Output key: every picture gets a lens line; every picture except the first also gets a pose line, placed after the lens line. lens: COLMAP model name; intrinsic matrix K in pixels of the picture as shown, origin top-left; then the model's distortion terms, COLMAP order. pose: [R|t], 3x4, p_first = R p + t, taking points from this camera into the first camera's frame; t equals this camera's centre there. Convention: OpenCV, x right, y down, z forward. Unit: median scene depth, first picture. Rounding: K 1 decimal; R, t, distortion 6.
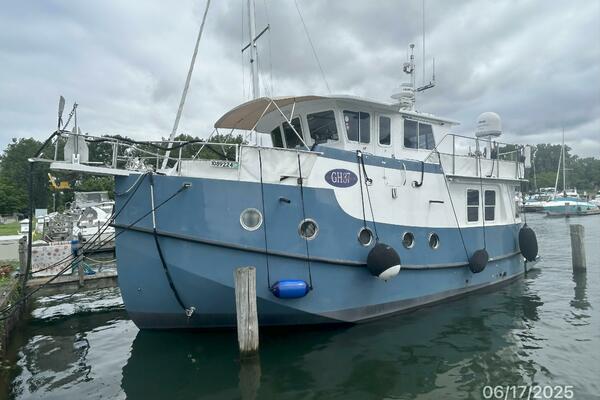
lens RADIAL K [[373.1, 0, 300.0], [0, 373.1, 200.0], [0, 0, 1]] dist [-0.000535, -0.000350]
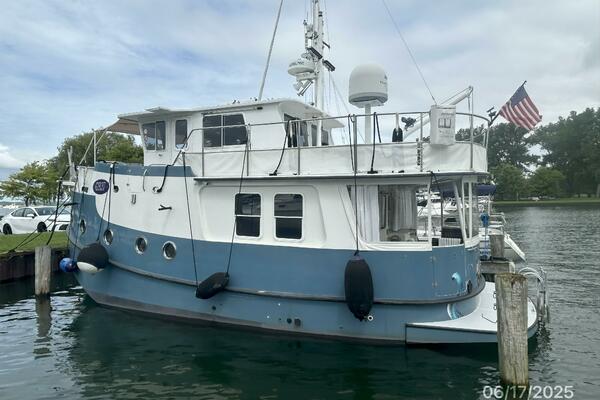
lens RADIAL K [[373.1, 0, 300.0], [0, 373.1, 200.0], [0, 0, 1]] dist [-0.000535, -0.000350]
pose [[0.527955, 0.022778, -0.848967, 1.323624], [0.005759, 0.999521, 0.030399, -0.042409], [0.849253, -0.020939, 0.527571, 0.796125]]
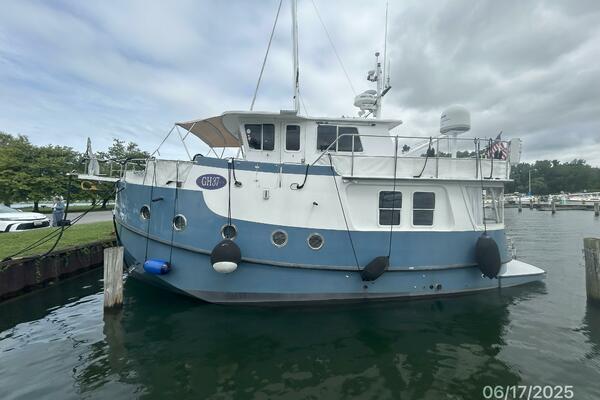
lens RADIAL K [[235.4, 0, 300.0], [0, 235.4, 200.0], [0, 0, 1]] dist [0.001287, 0.000290]
pose [[0.865081, 0.027688, -0.500867, 0.646331], [-0.013376, 0.999394, 0.032145, -0.025008], [0.501453, -0.021108, 0.864927, 0.428645]]
